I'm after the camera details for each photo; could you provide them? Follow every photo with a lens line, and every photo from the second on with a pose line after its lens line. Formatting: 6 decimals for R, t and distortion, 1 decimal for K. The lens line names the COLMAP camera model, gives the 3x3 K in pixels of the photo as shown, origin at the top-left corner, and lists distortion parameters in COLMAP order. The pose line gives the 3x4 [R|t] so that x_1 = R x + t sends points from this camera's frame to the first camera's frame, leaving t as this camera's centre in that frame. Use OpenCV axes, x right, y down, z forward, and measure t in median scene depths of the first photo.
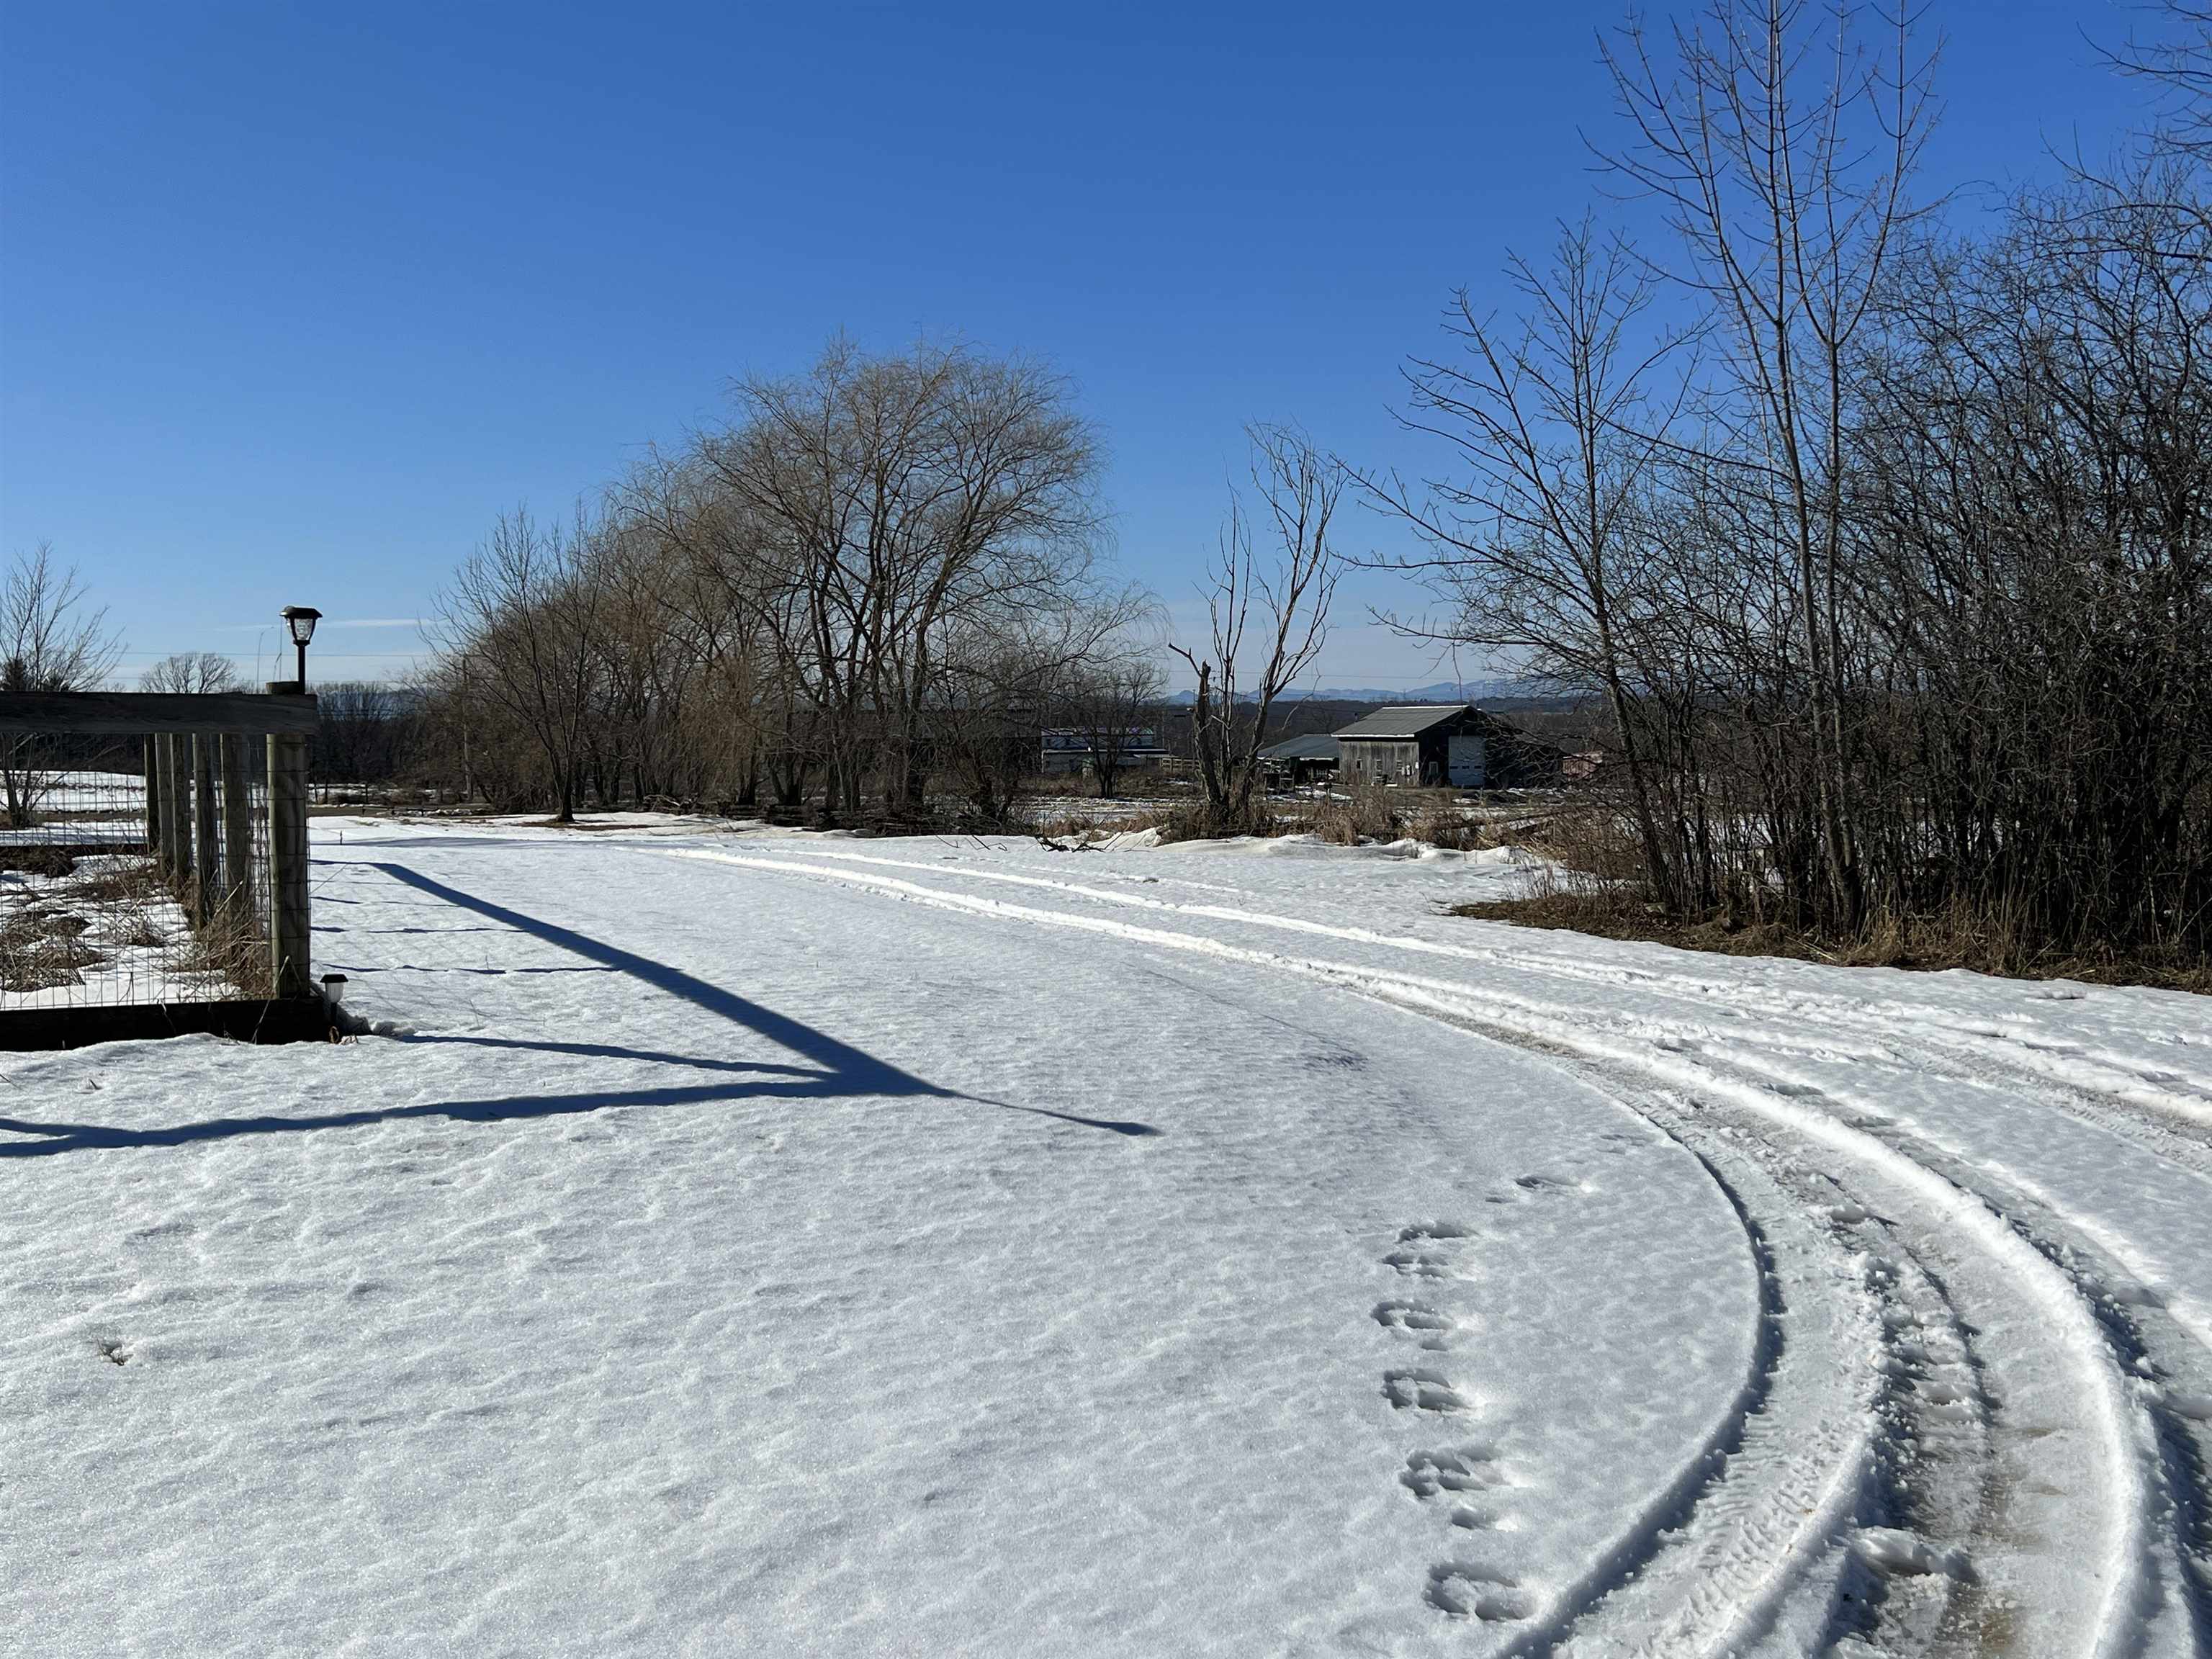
lens RADIAL K [[2094.7, 0, 1102.4], [0, 2094.7, 839.6], [0, 0, 1]] dist [0.134275, -0.338944]
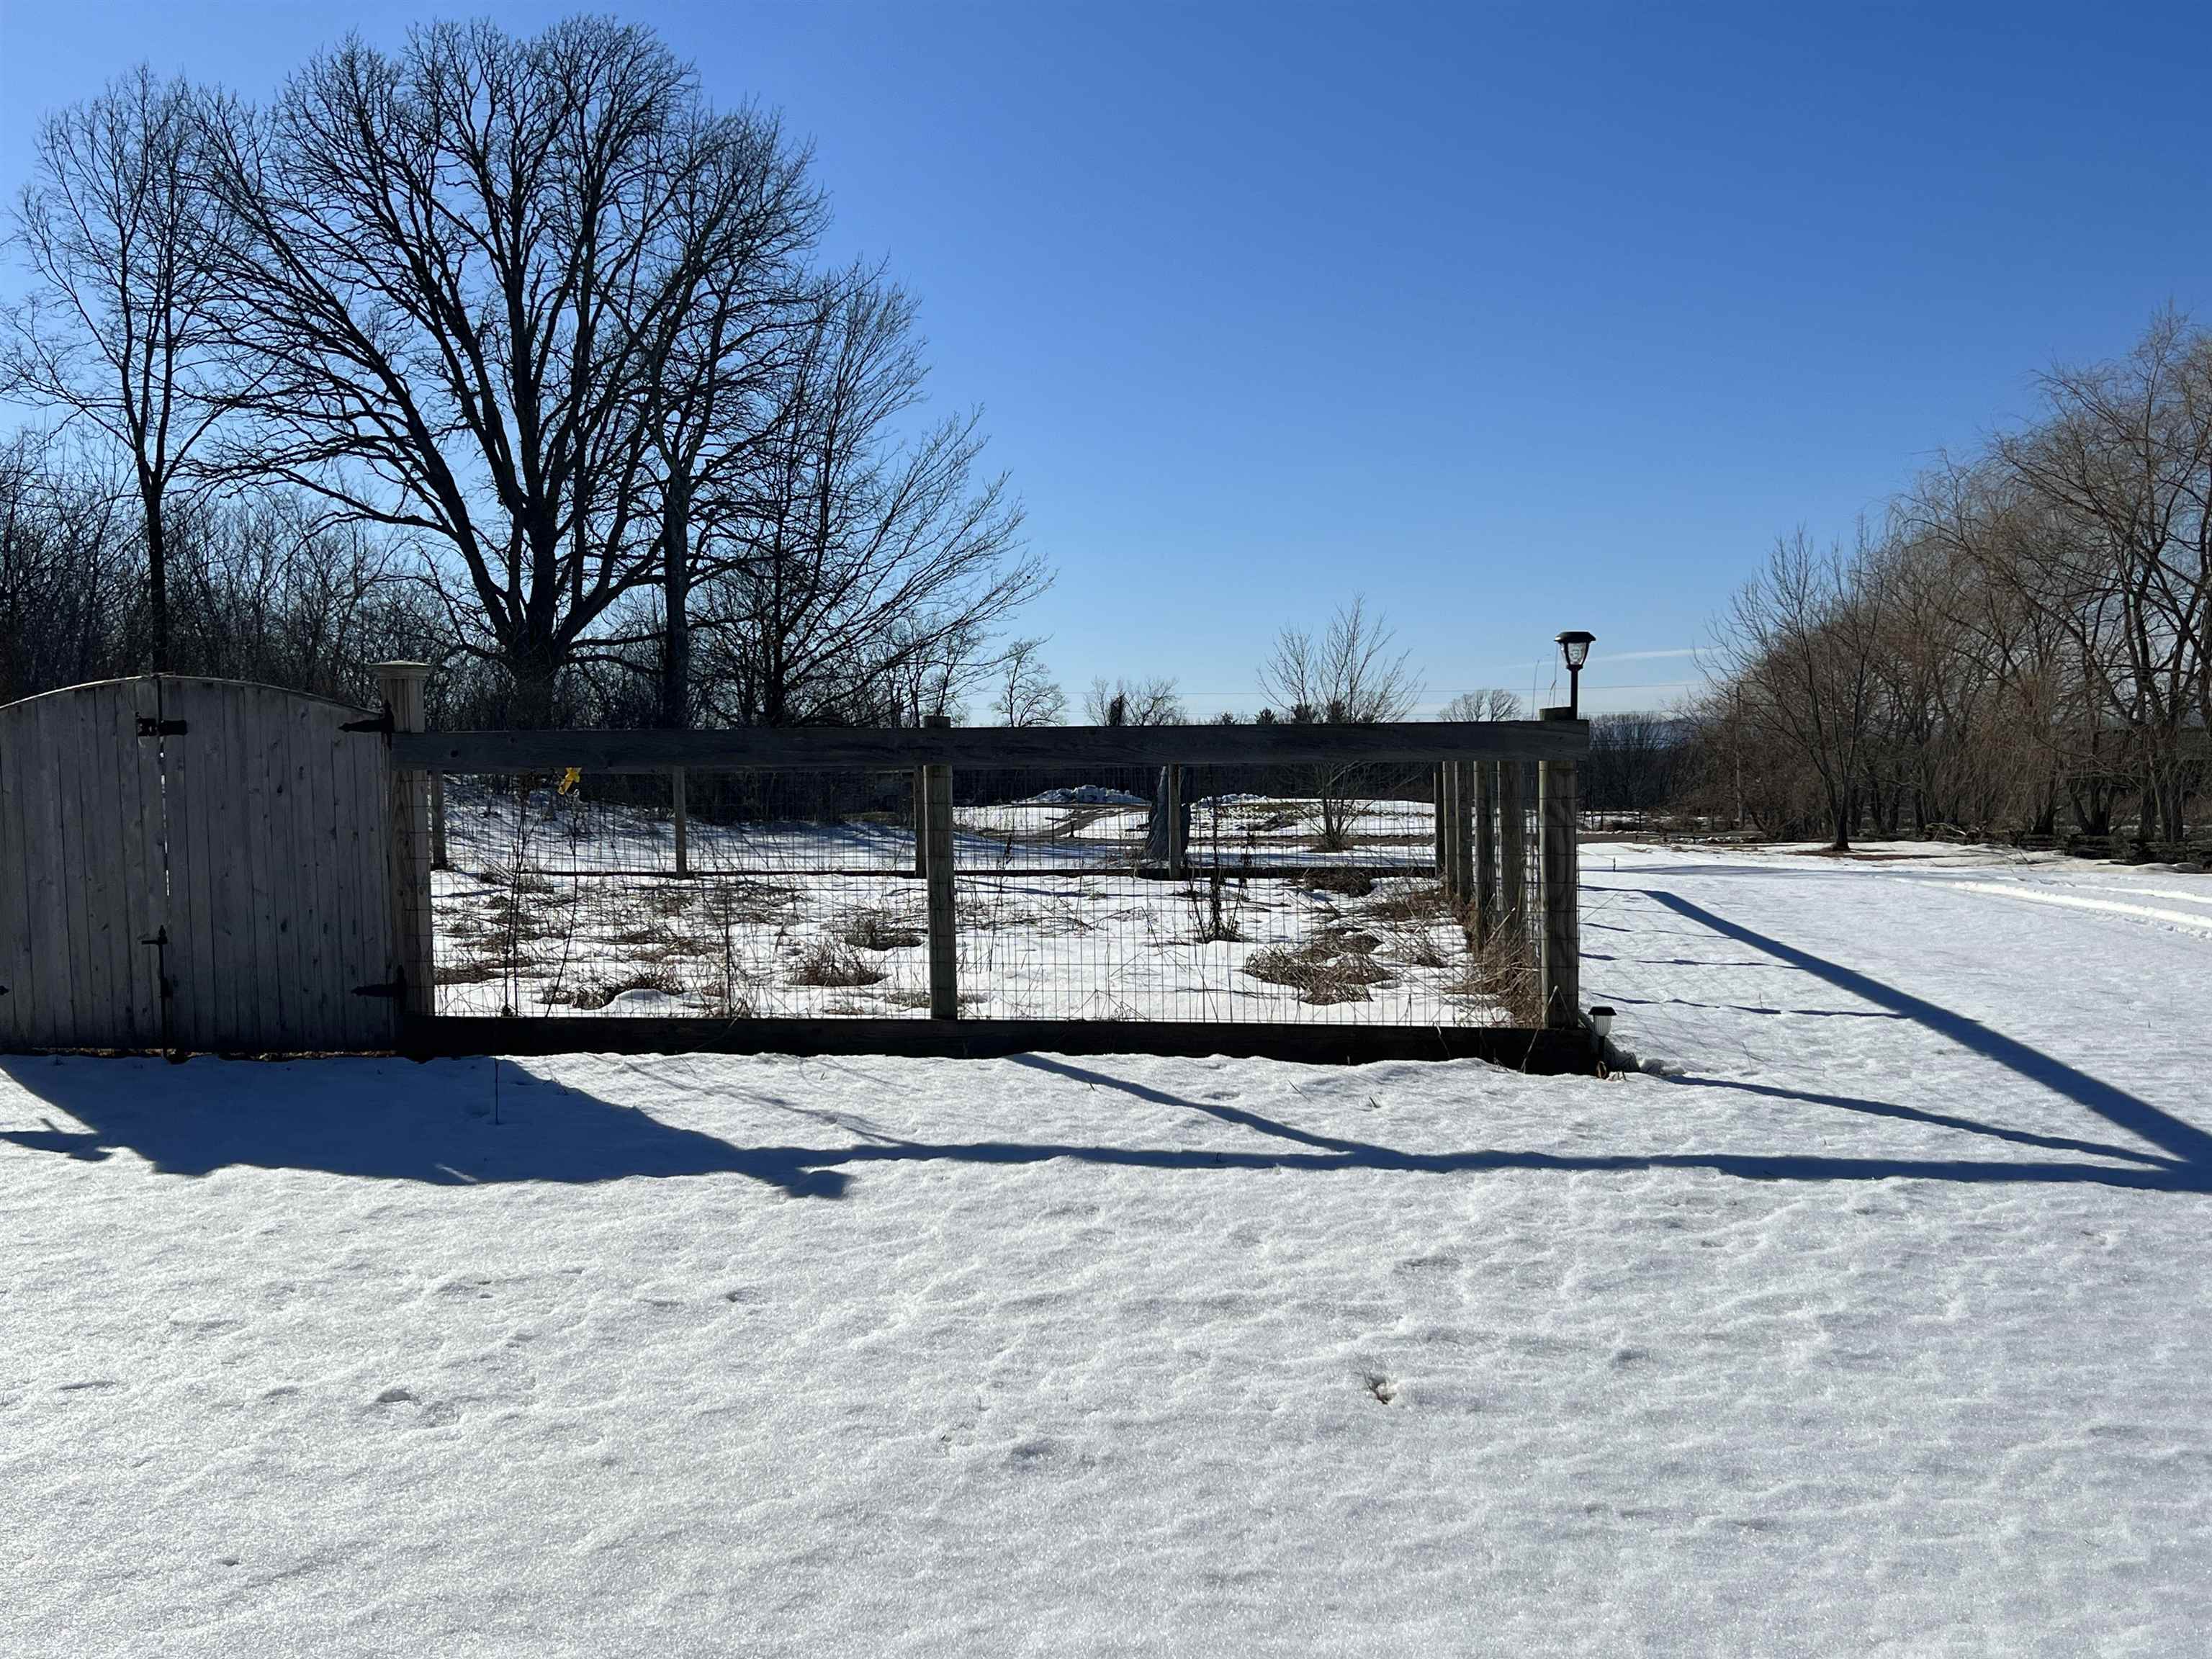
lens RADIAL K [[2094.7, 0, 1102.4], [0, 2094.7, 839.6], [0, 0, 1]] dist [0.134275, -0.338944]
pose [[0.834289, 0.009121, -0.551253, -0.018430], [-0.016291, 0.999834, -0.008112, -0.001109], [0.551087, 0.015749, 0.834299, 0.056882]]
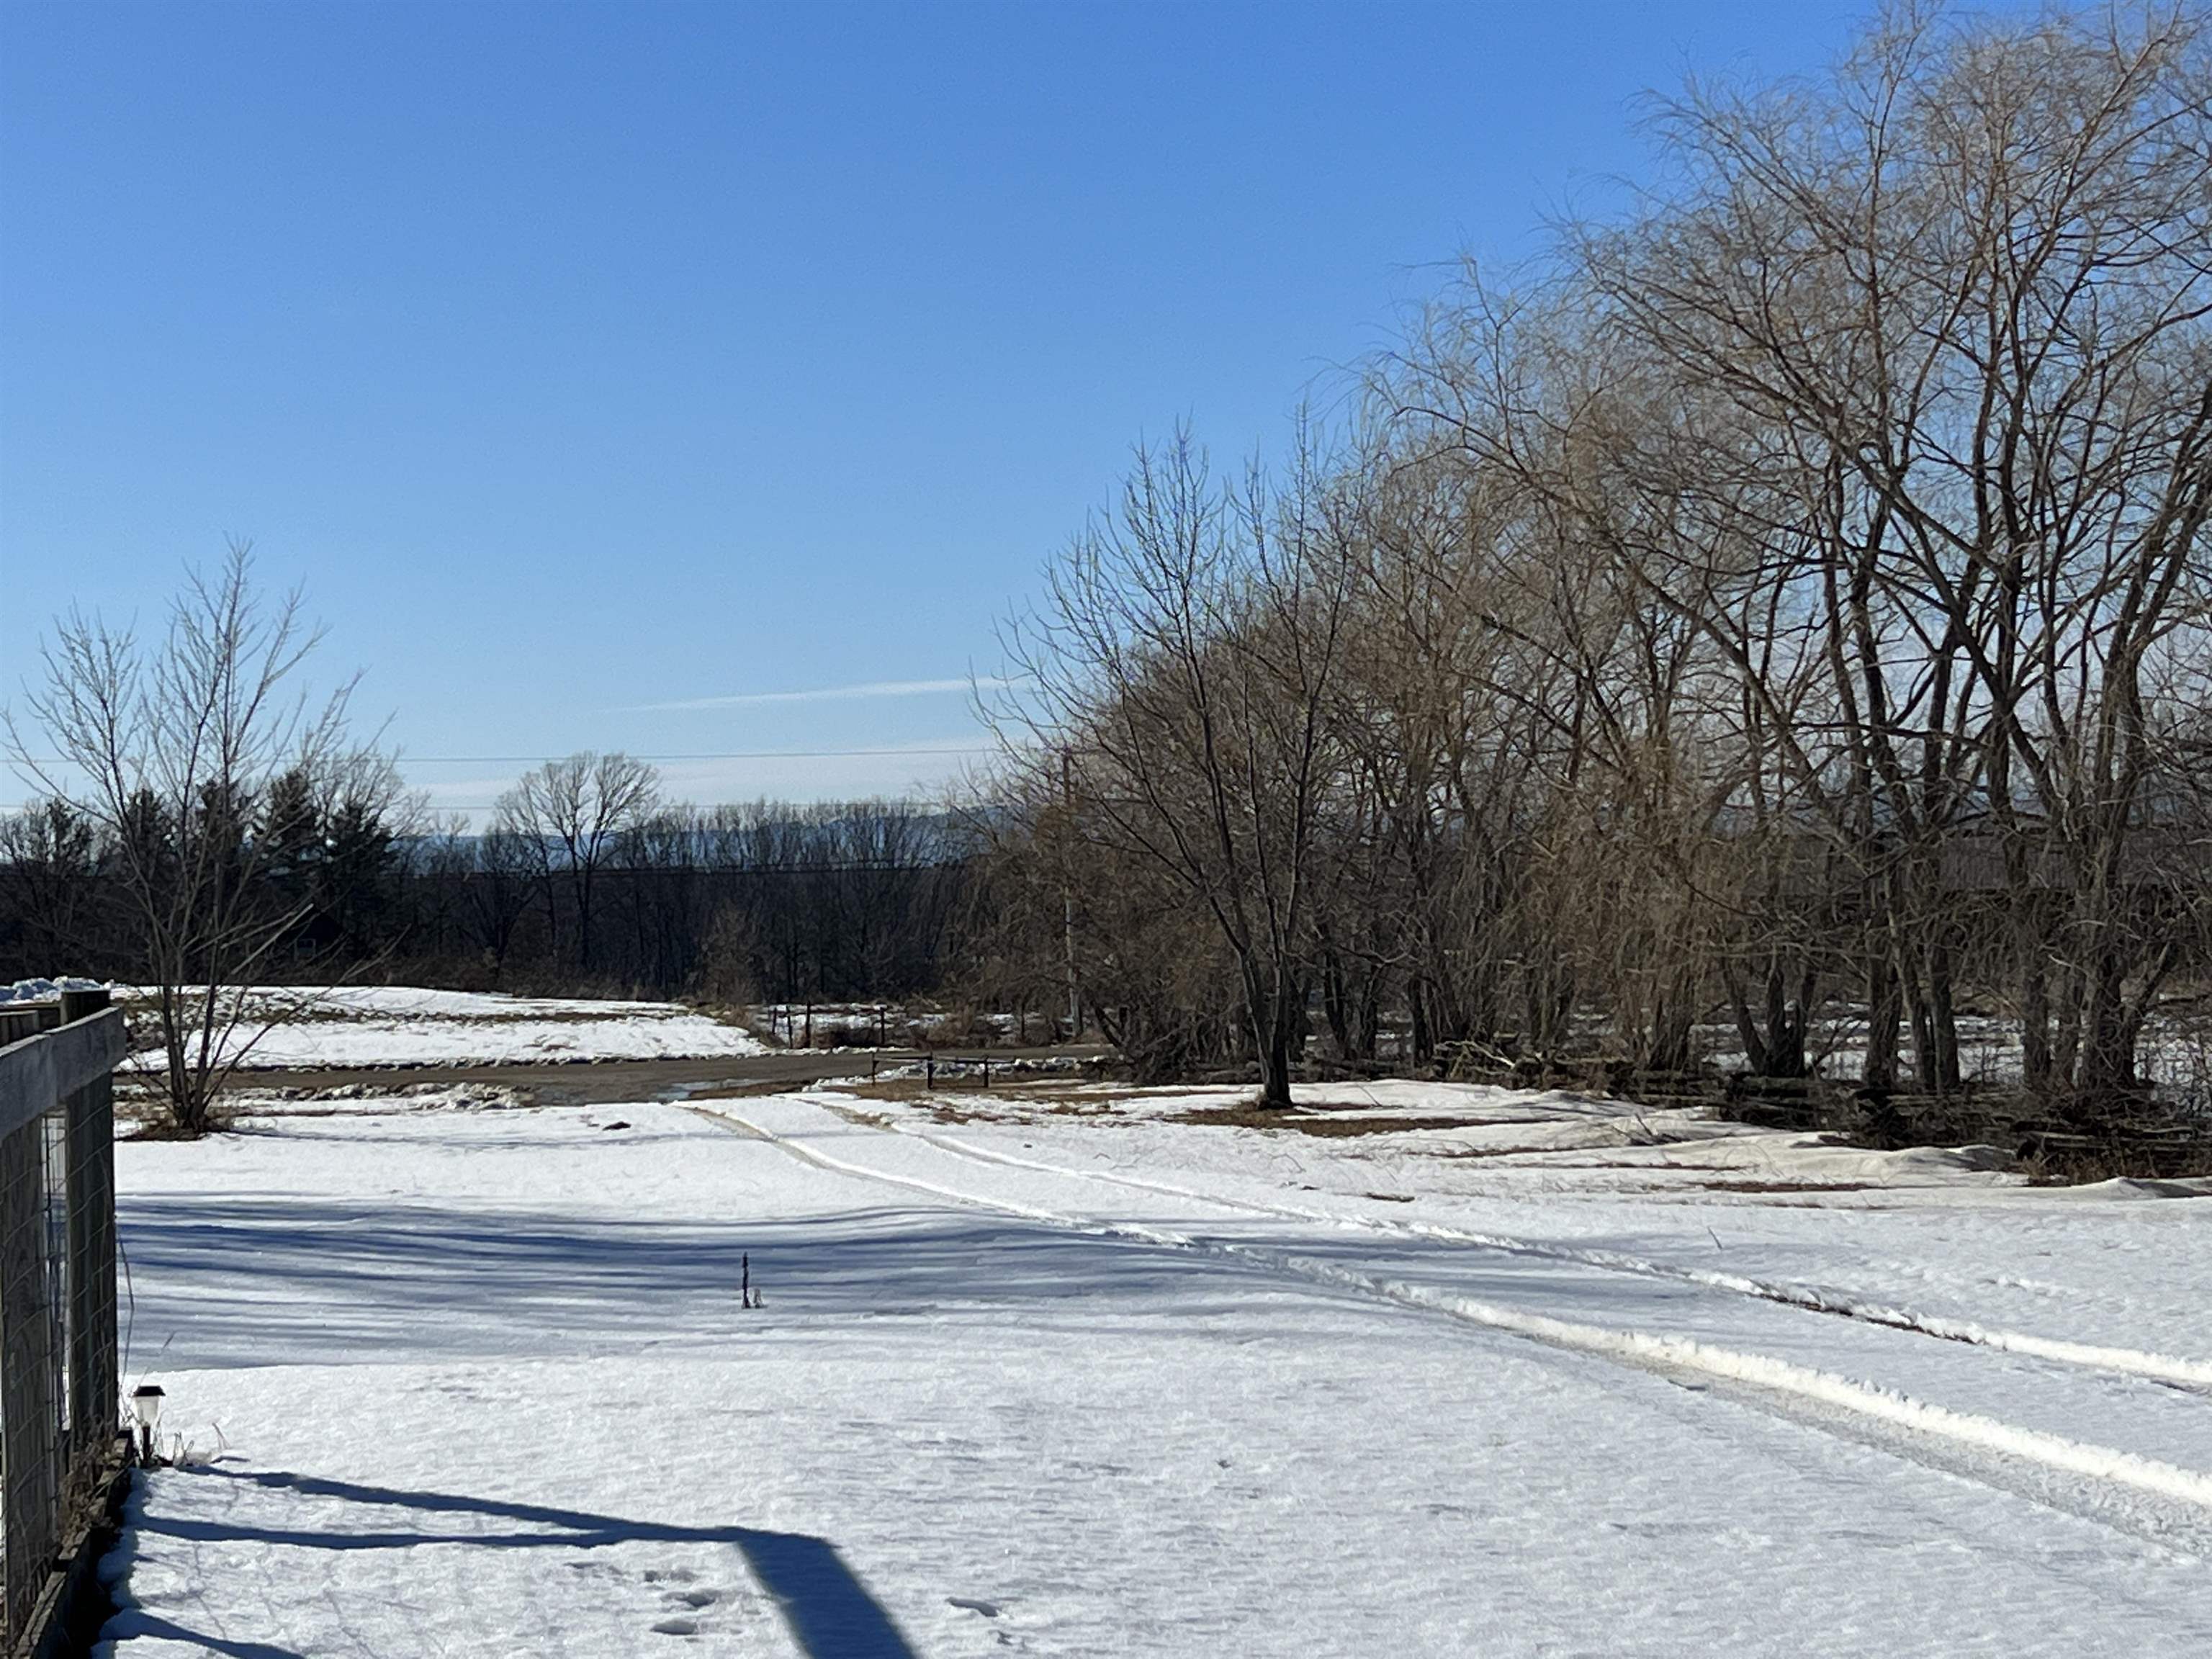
lens RADIAL K [[4163.8, 0, 1106.0], [0, 4163.8, 829.5], [0, 0, 1]] dist [0.237126, 0.020578]
pose [[0.960018, -0.022587, -0.279025, -0.300524], [0.005382, 0.998045, -0.062274, -0.103820], [0.279886, 0.058283, 0.958263, 1.004688]]
